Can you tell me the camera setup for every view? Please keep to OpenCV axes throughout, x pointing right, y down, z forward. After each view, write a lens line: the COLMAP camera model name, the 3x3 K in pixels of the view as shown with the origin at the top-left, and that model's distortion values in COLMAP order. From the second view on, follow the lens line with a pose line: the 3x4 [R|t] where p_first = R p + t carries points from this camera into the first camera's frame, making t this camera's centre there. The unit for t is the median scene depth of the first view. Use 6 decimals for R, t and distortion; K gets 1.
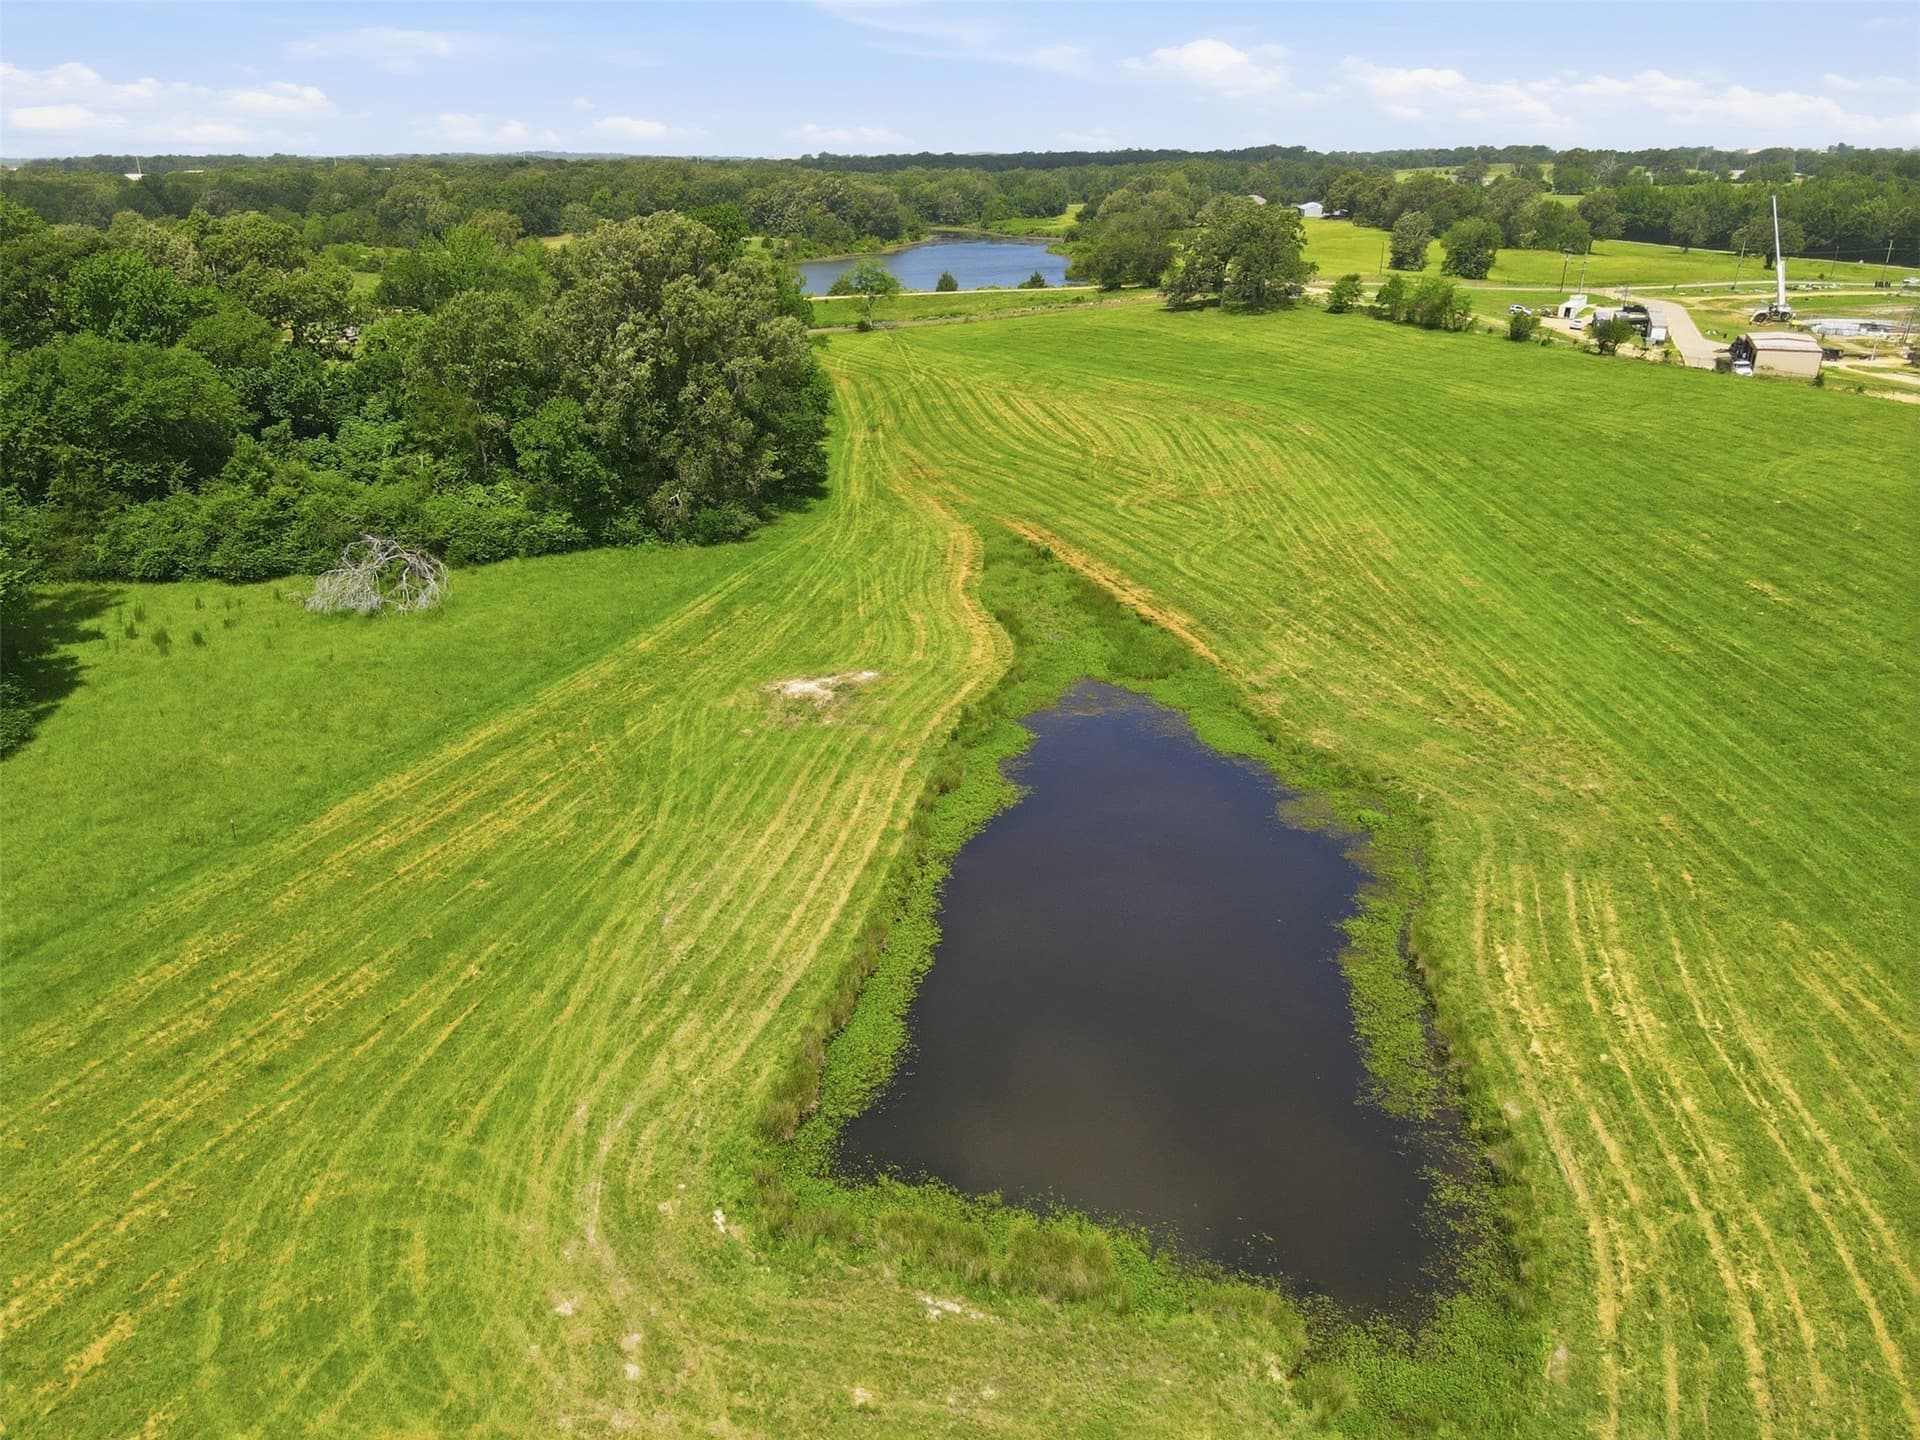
lens RADIAL K [[1402.6, 0, 960.0], [0, 1402.6, 720.0], [0, 0, 1]] dist [0.002718, 0.029170]
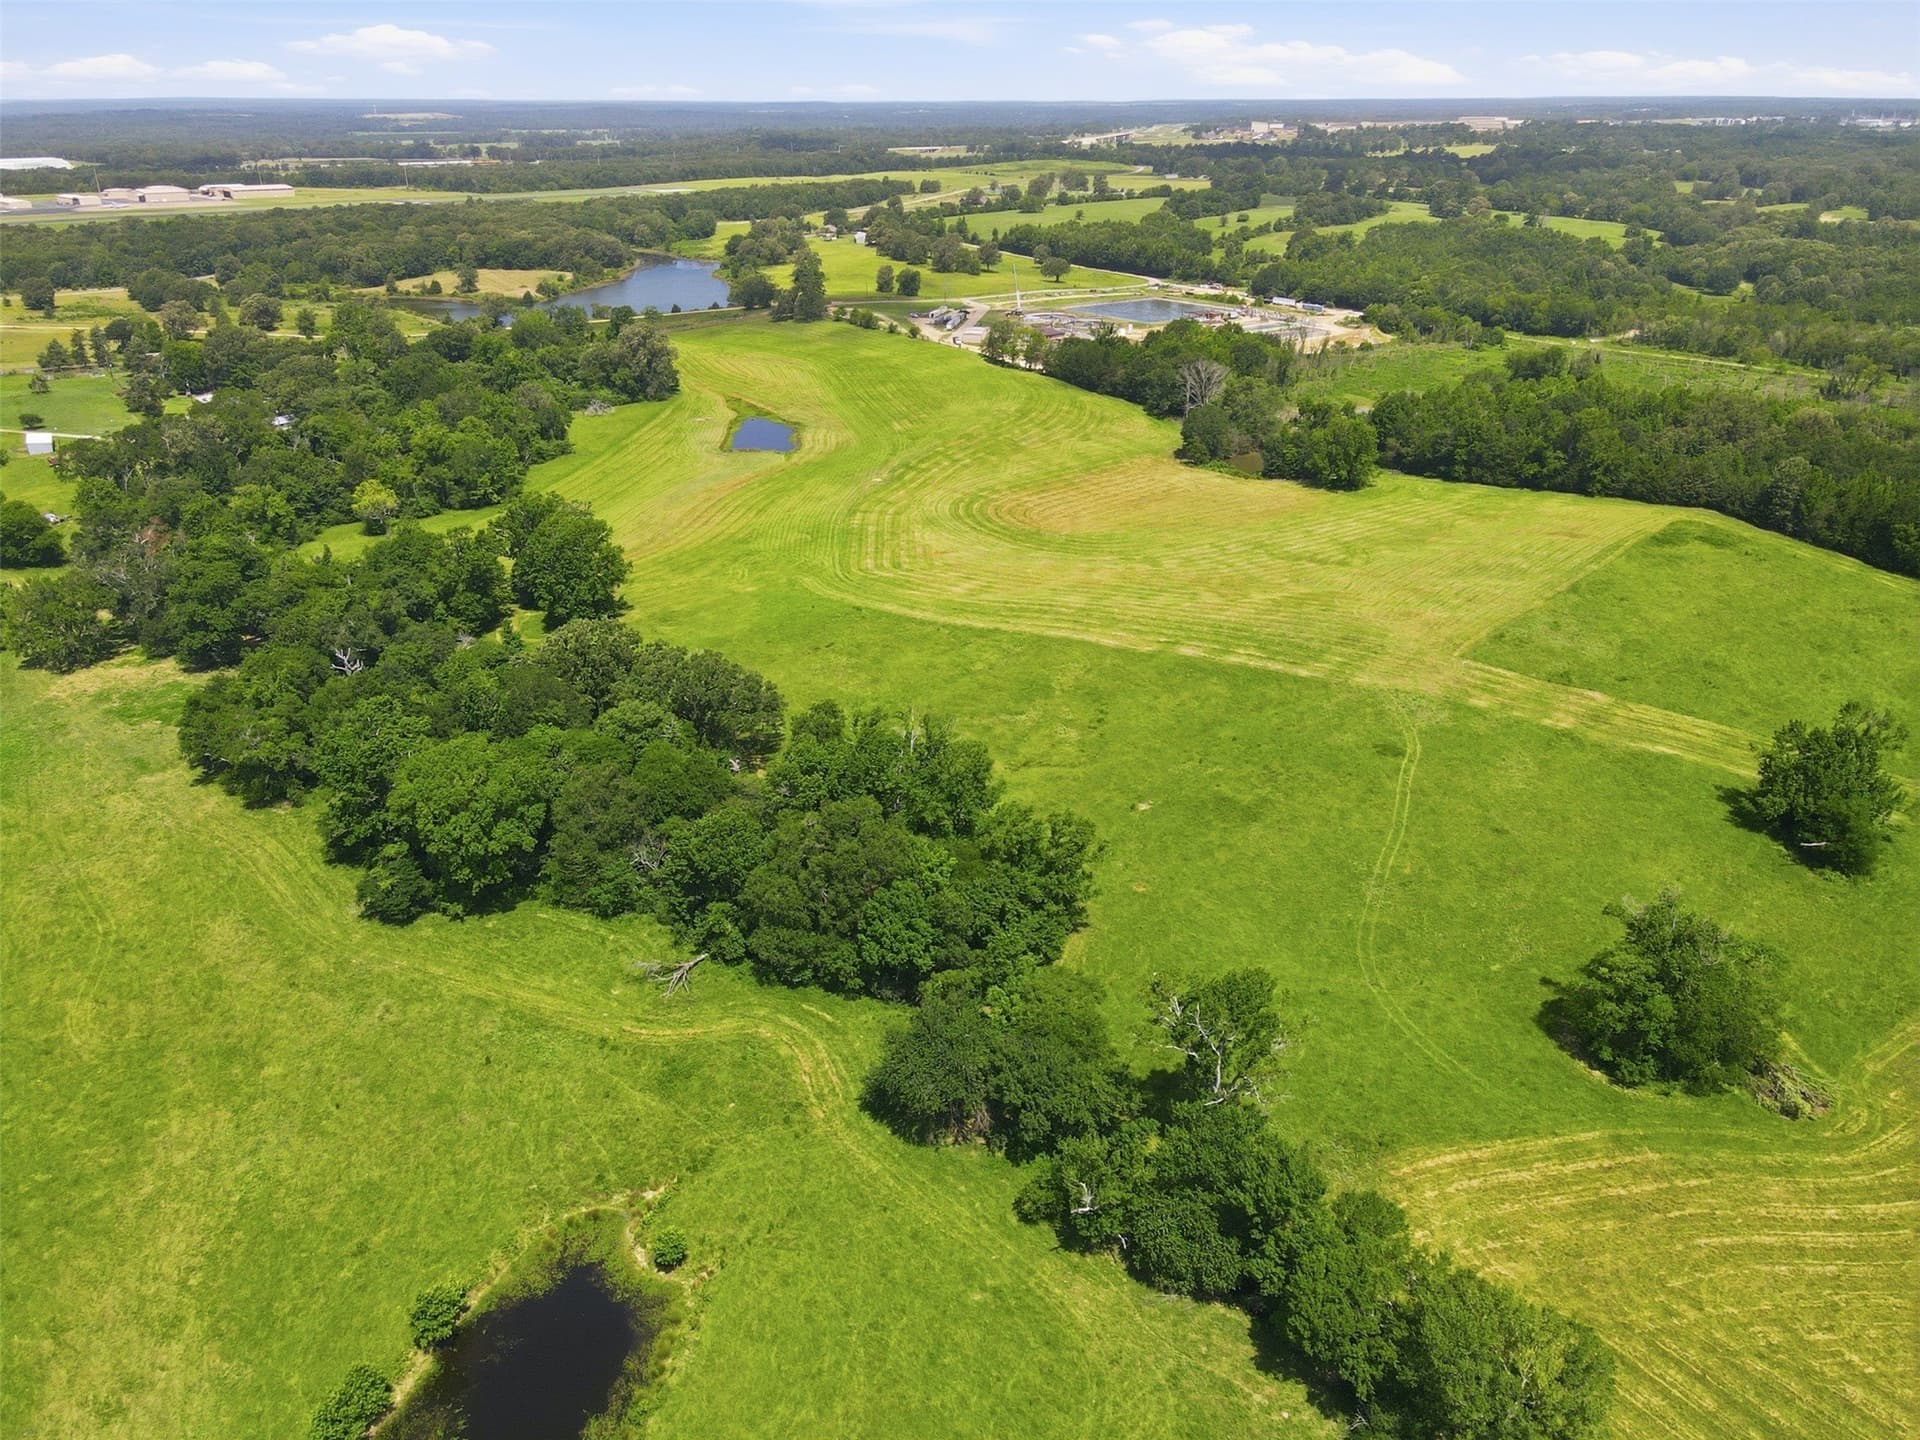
lens RADIAL K [[1402.6, 0, 960.0], [0, 1402.6, 720.0], [0, 0, 1]] dist [0.002718, 0.029170]
pose [[0.970037, -0.098413, 0.222131, -0.362161], [0.089446, 0.994731, 0.050102, 0.758344], [-0.225891, -0.028732, 0.973729, -3.632803]]
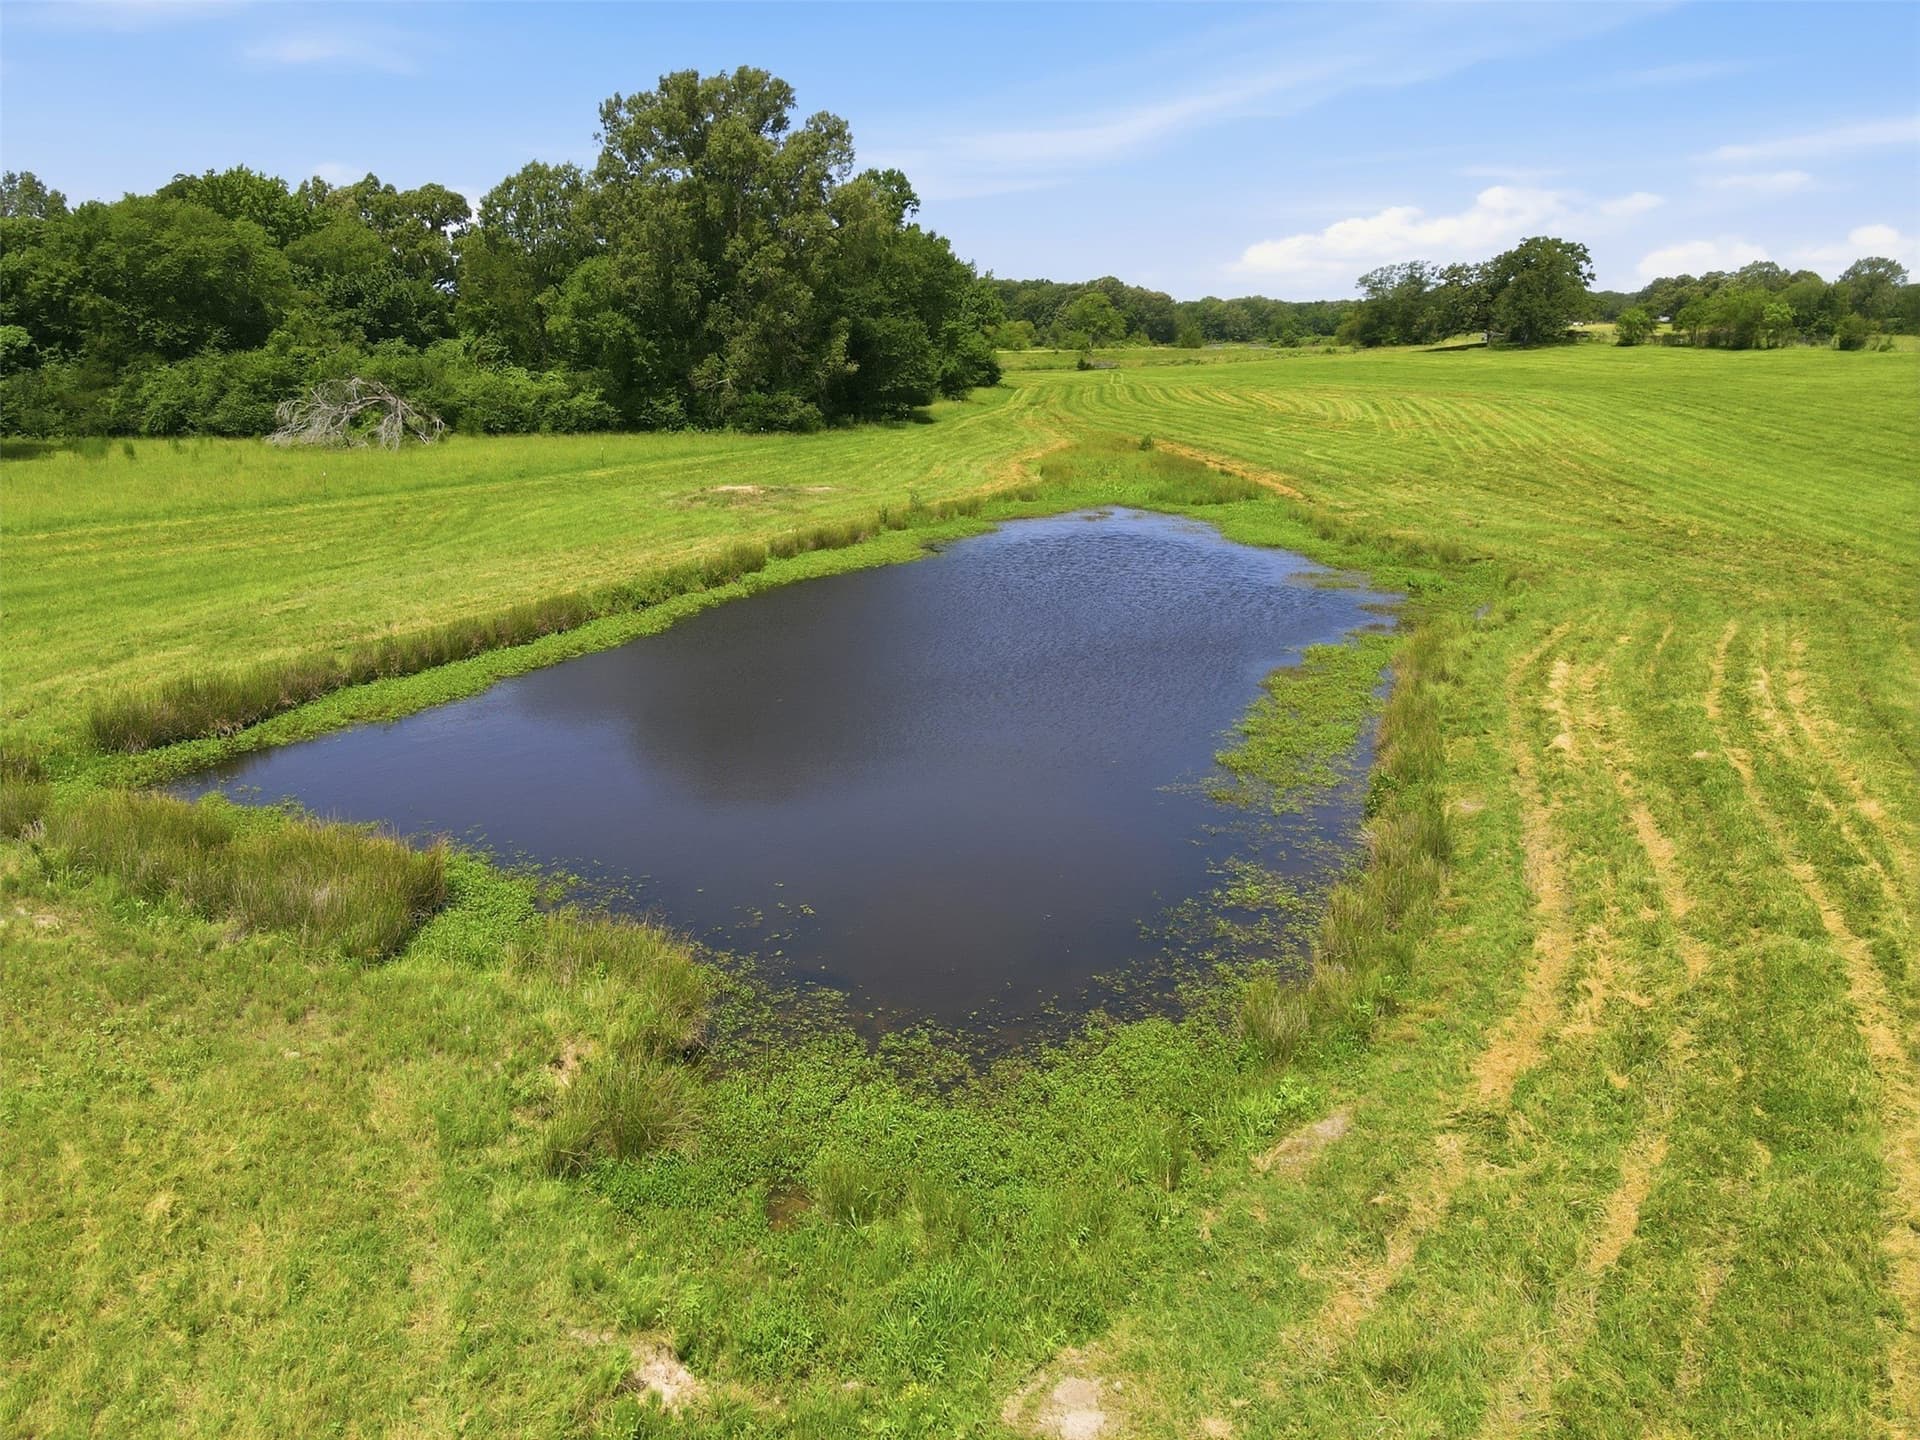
lens RADIAL K [[1402.6, 0, 960.0], [0, 1402.6, 720.0], [0, 0, 1]] dist [0.002718, 0.029170]
pose [[0.975934, 0.050242, -0.212201, 0.148045], [-0.073563, 0.991908, -0.103471, 0.142641], [0.205285, 0.116591, 0.971733, 0.224188]]
